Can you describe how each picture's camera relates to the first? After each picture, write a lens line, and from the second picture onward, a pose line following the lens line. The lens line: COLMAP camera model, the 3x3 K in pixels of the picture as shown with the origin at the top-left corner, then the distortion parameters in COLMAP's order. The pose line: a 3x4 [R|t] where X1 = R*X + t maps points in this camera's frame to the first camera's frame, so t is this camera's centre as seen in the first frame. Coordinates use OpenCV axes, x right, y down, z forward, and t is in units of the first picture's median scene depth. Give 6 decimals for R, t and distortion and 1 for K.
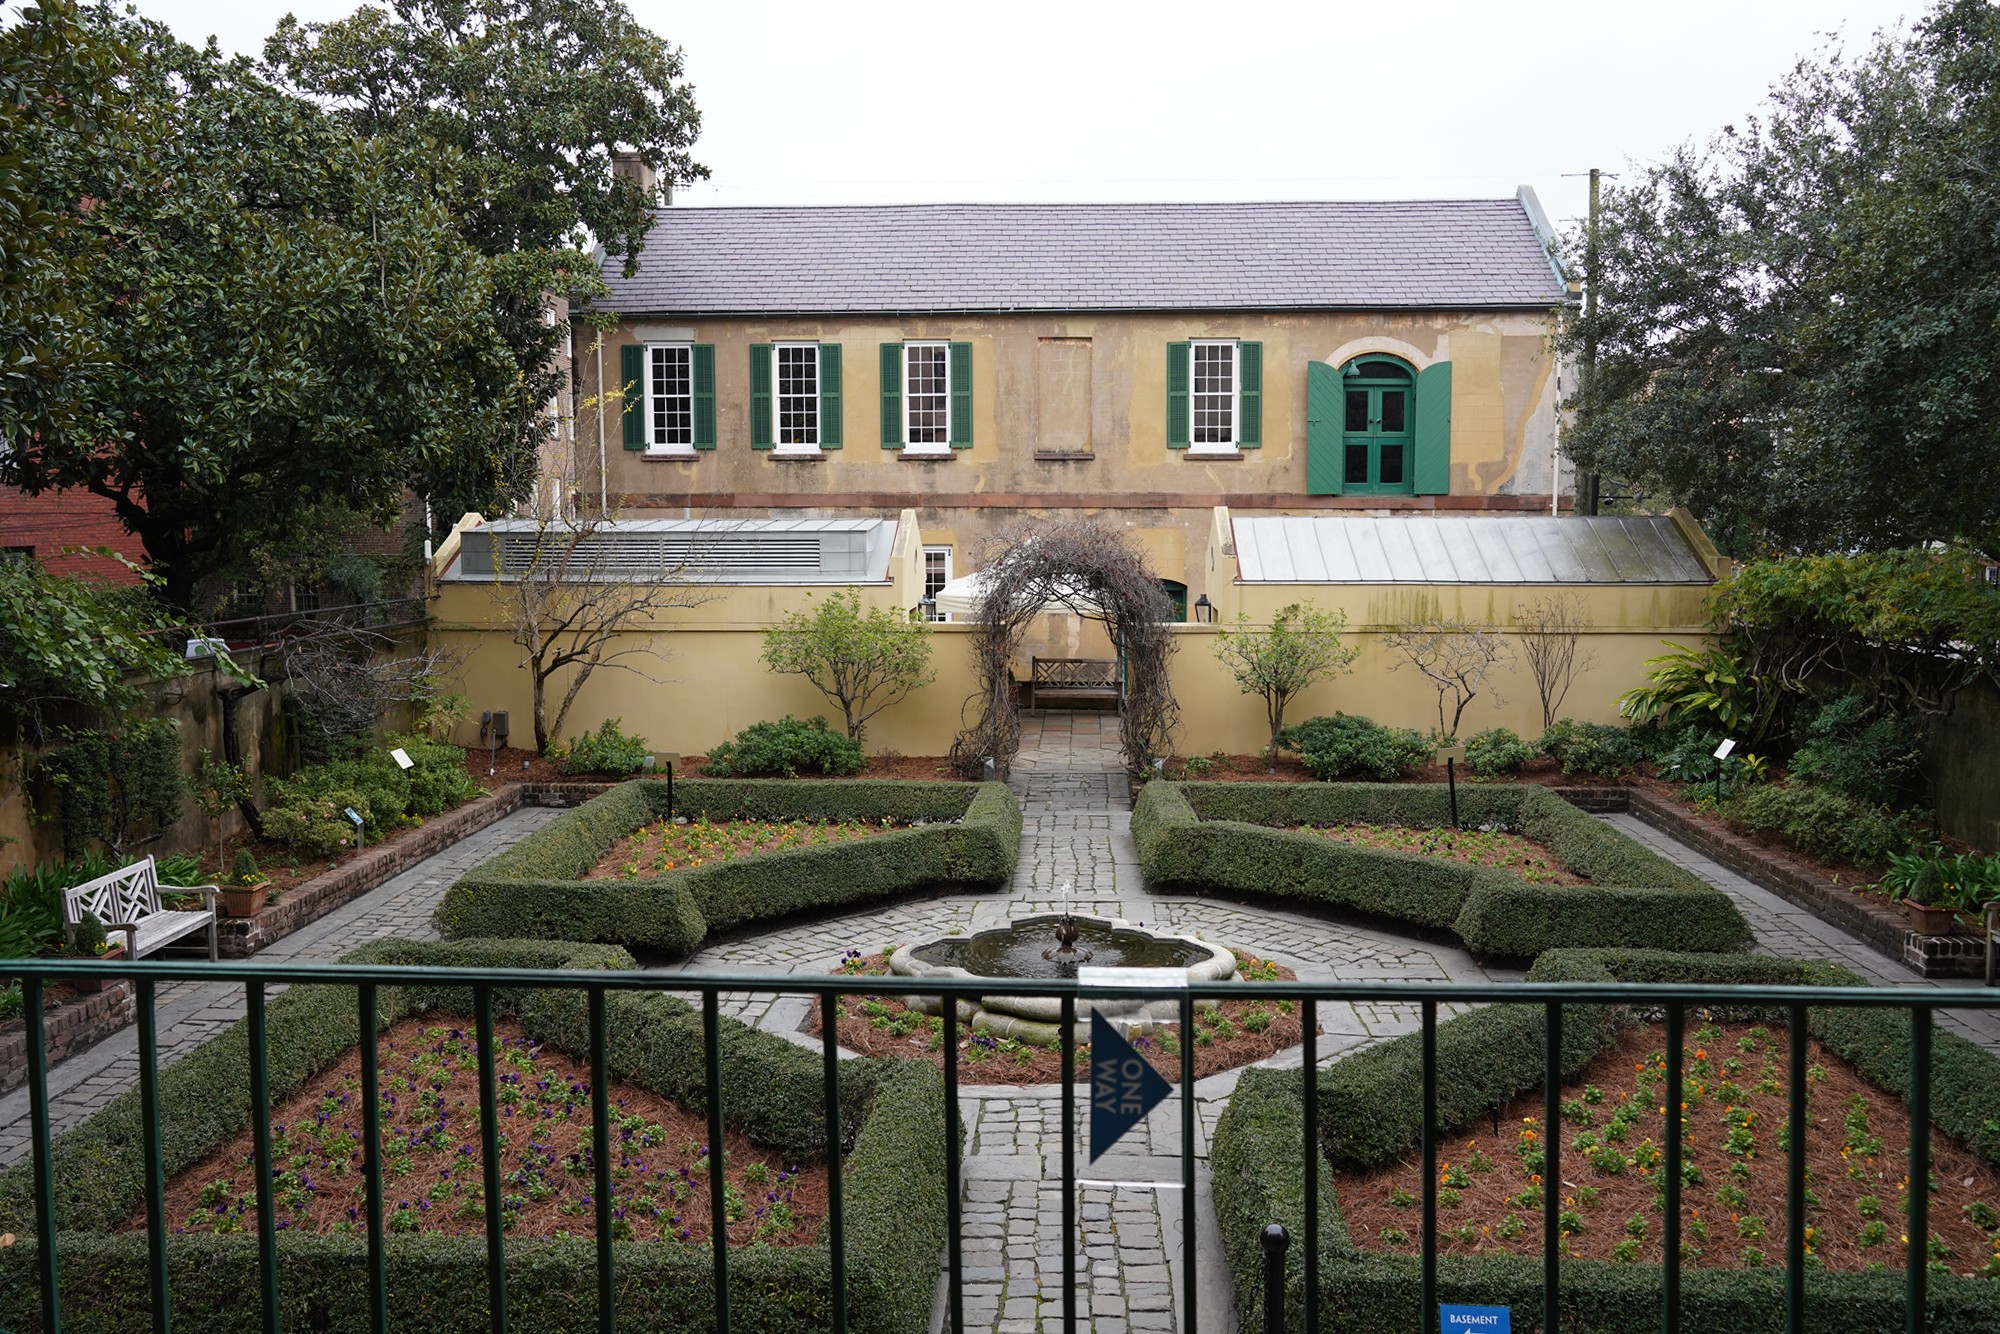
lens RADIAL K [[1565.4, 0, 1000.0], [0, 1565.4, 667.0], [0, 0, 1]] dist [-0.019299, 0.004751]
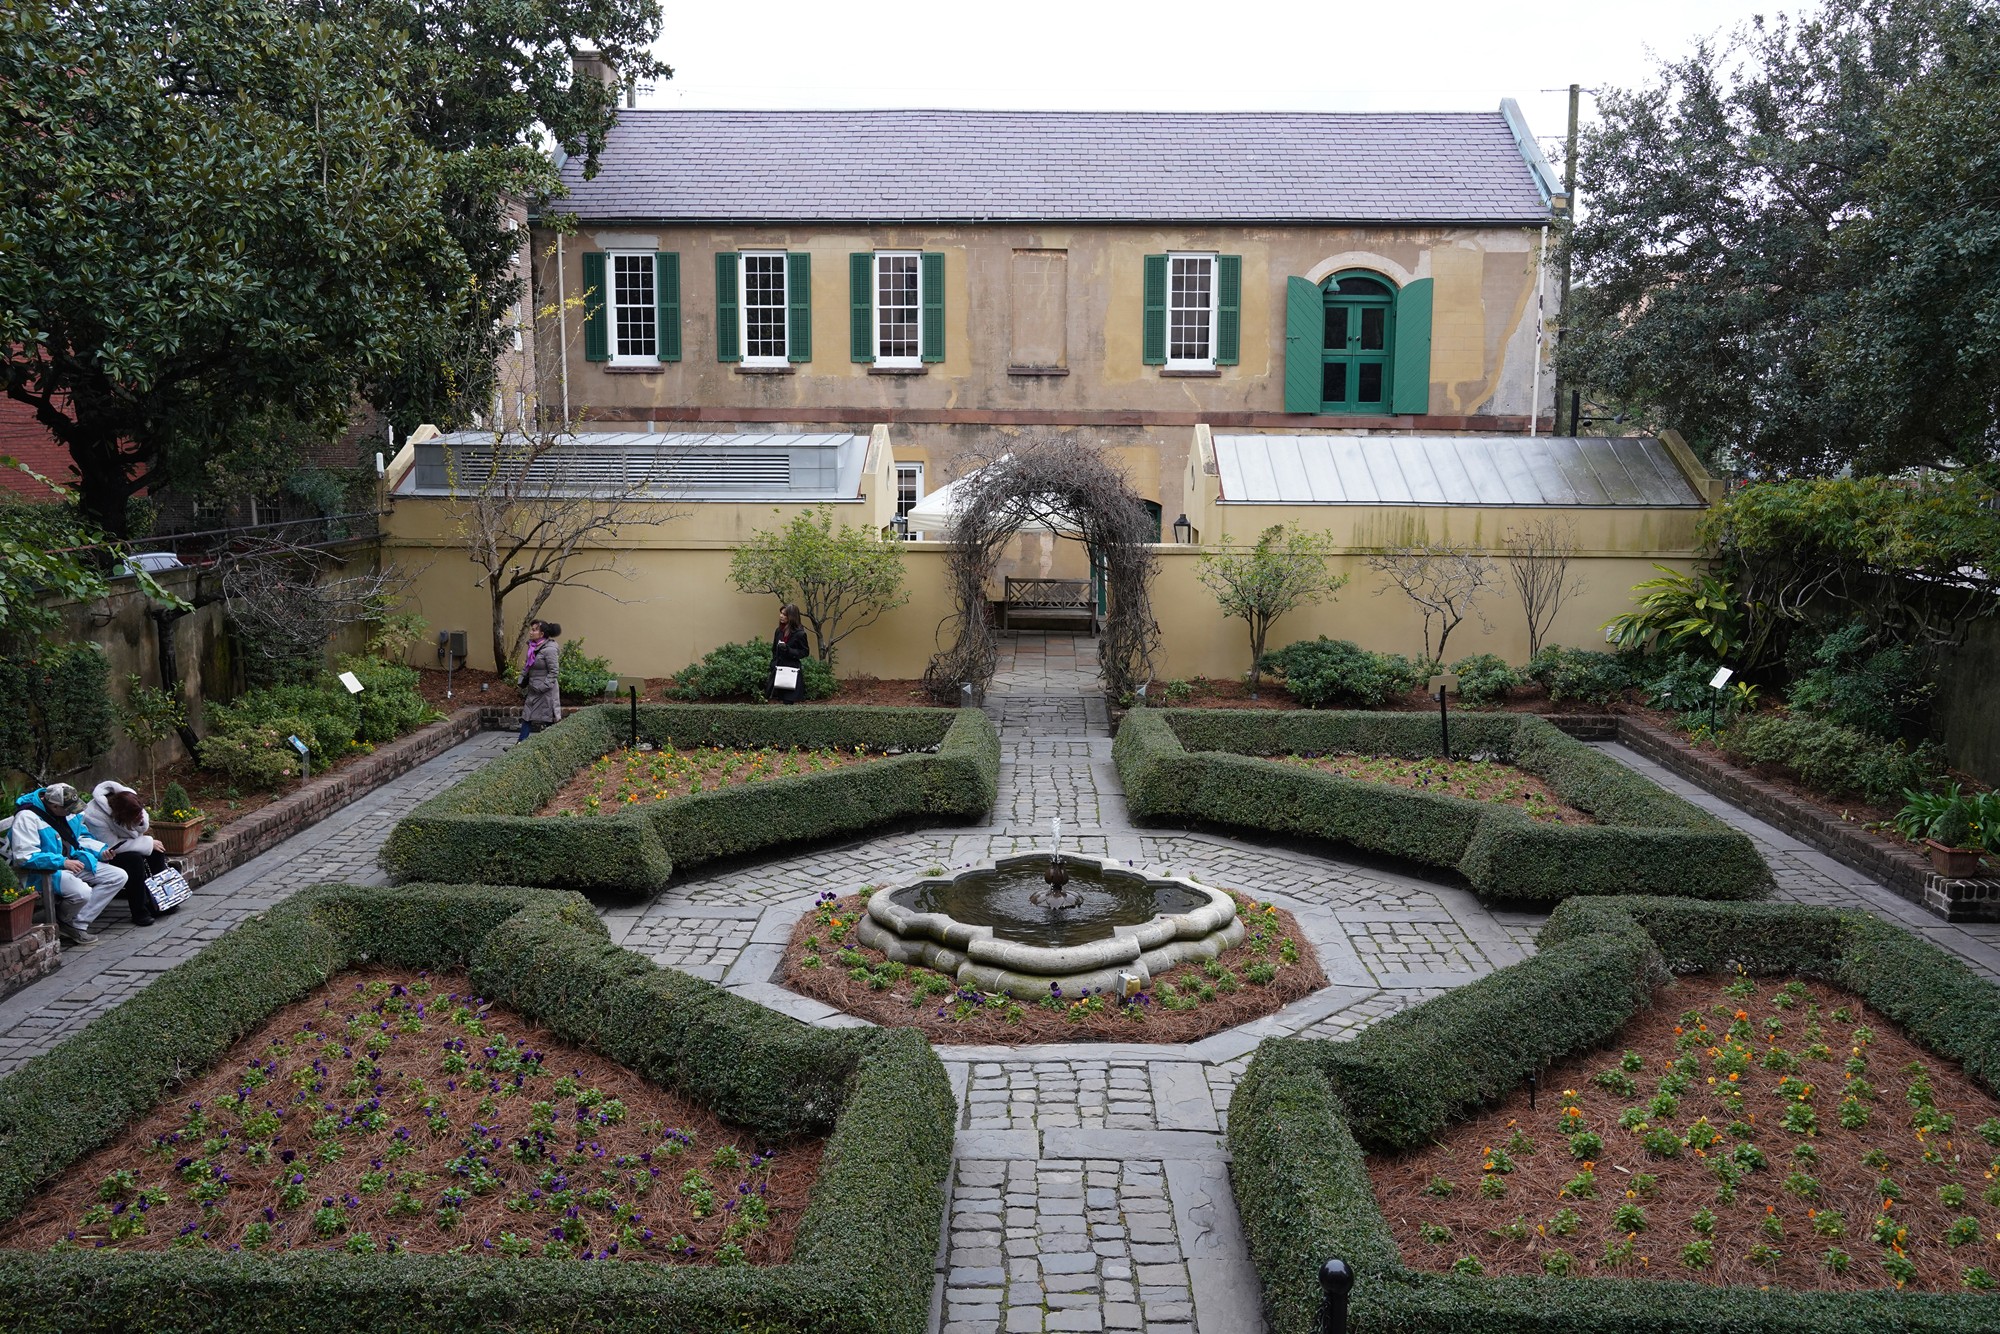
lens RADIAL K [[1565.4, 0, 1000.0], [0, 1565.4, 667.0], [0, 0, 1]] dist [-0.019299, 0.004751]
pose [[0.999778, 0.004570, 0.020553, -0.005955], [-0.005633, 0.998635, 0.051933, -0.002197], [-0.020288, -0.052037, 0.998439, 0.036845]]
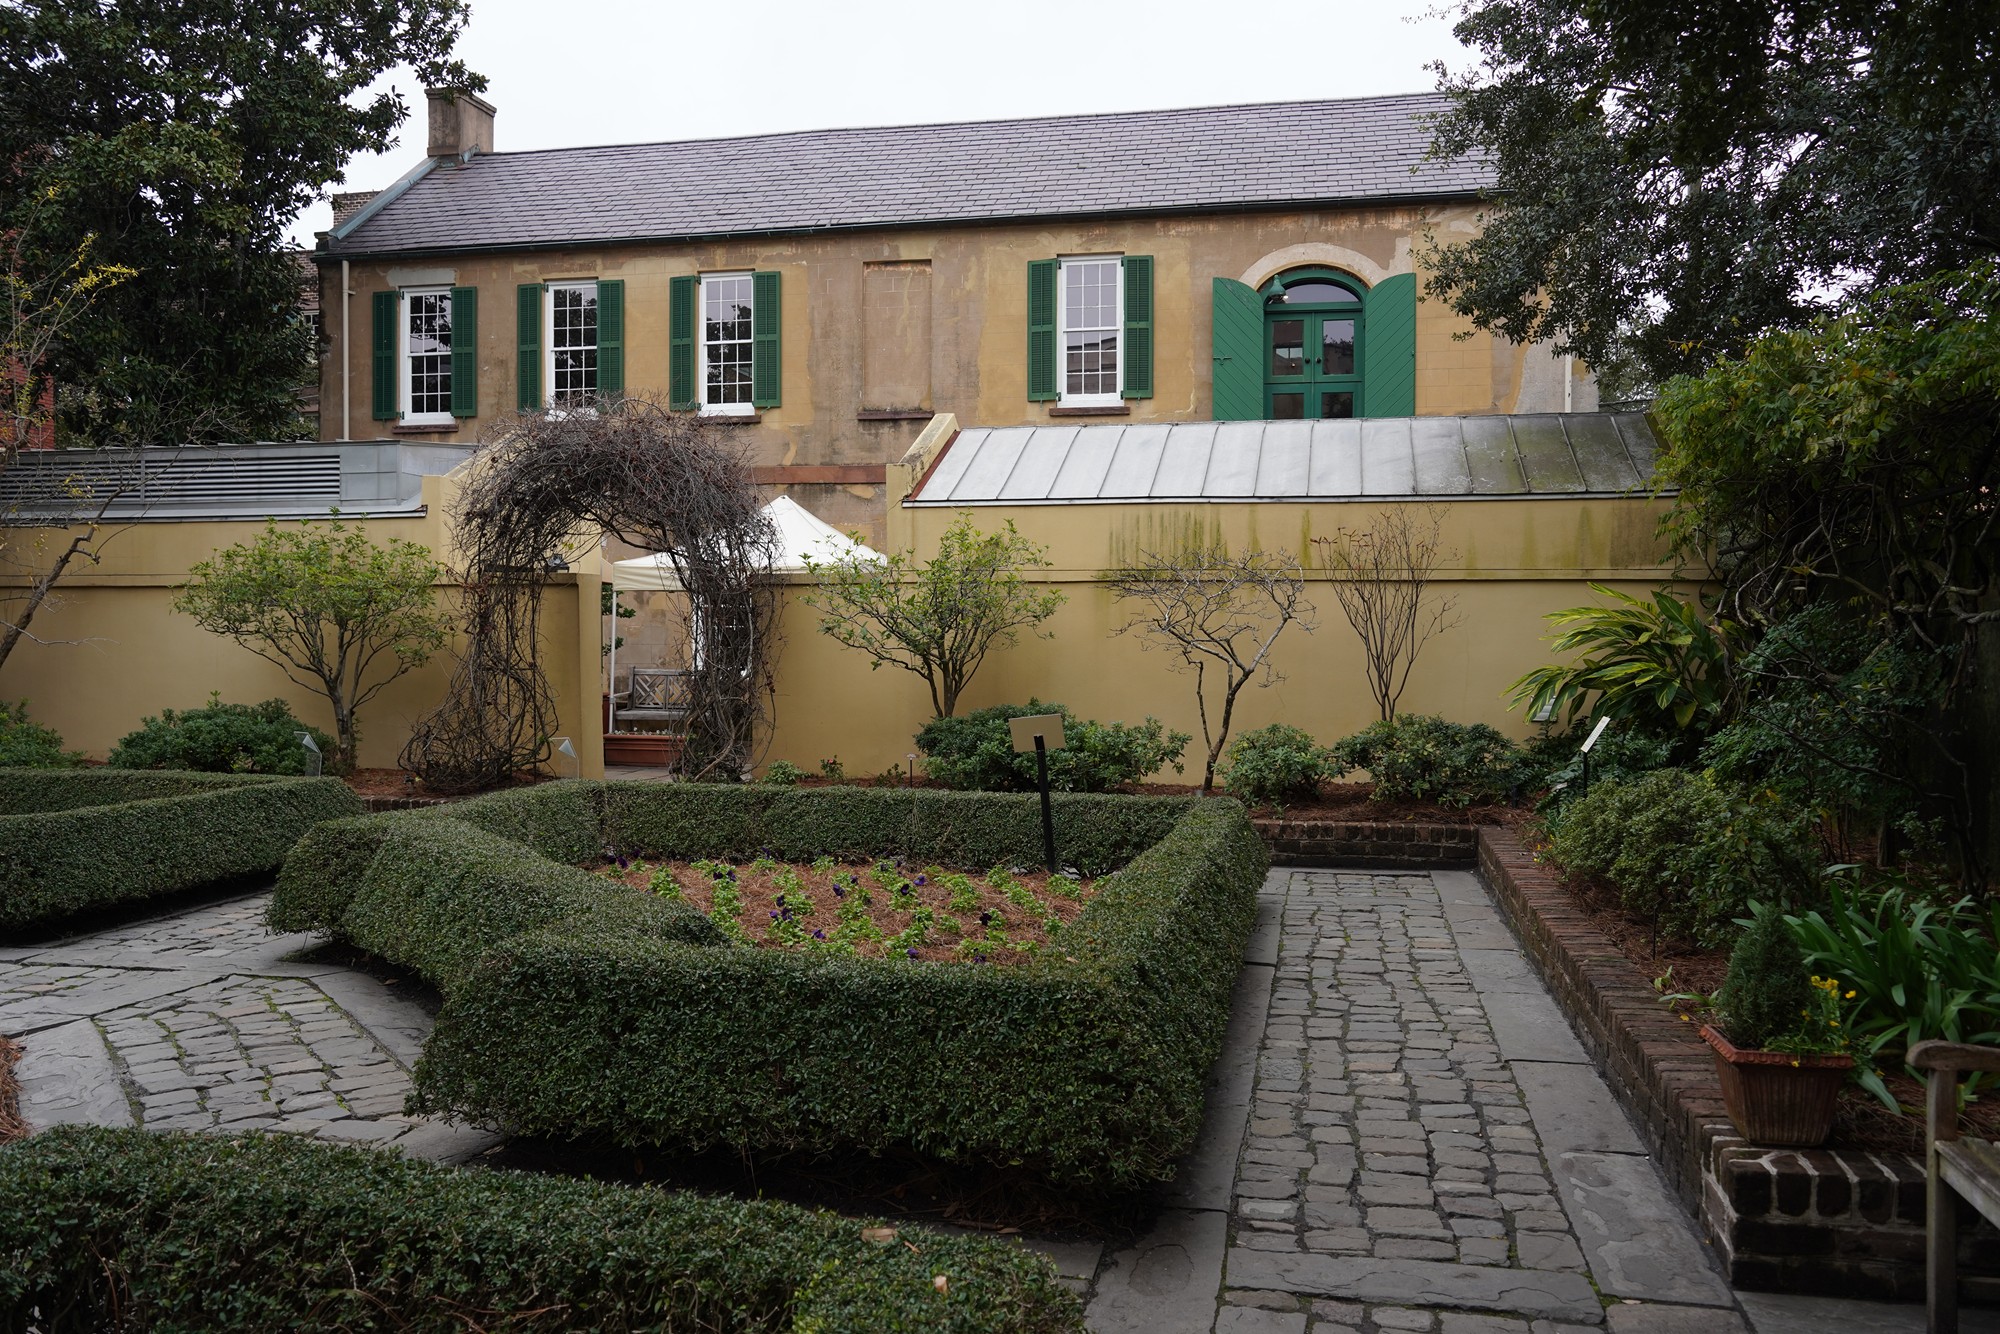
lens RADIAL K [[1565.4, 0, 1000.0], [0, 1565.4, 667.0], [0, 0, 1]] dist [-0.019299, 0.004751]
pose [[0.986294, 0.008646, -0.164768, 0.605038], [-0.022012, 0.996595, -0.079465, 0.129003], [0.163520, 0.082003, 0.983126, 0.757181]]
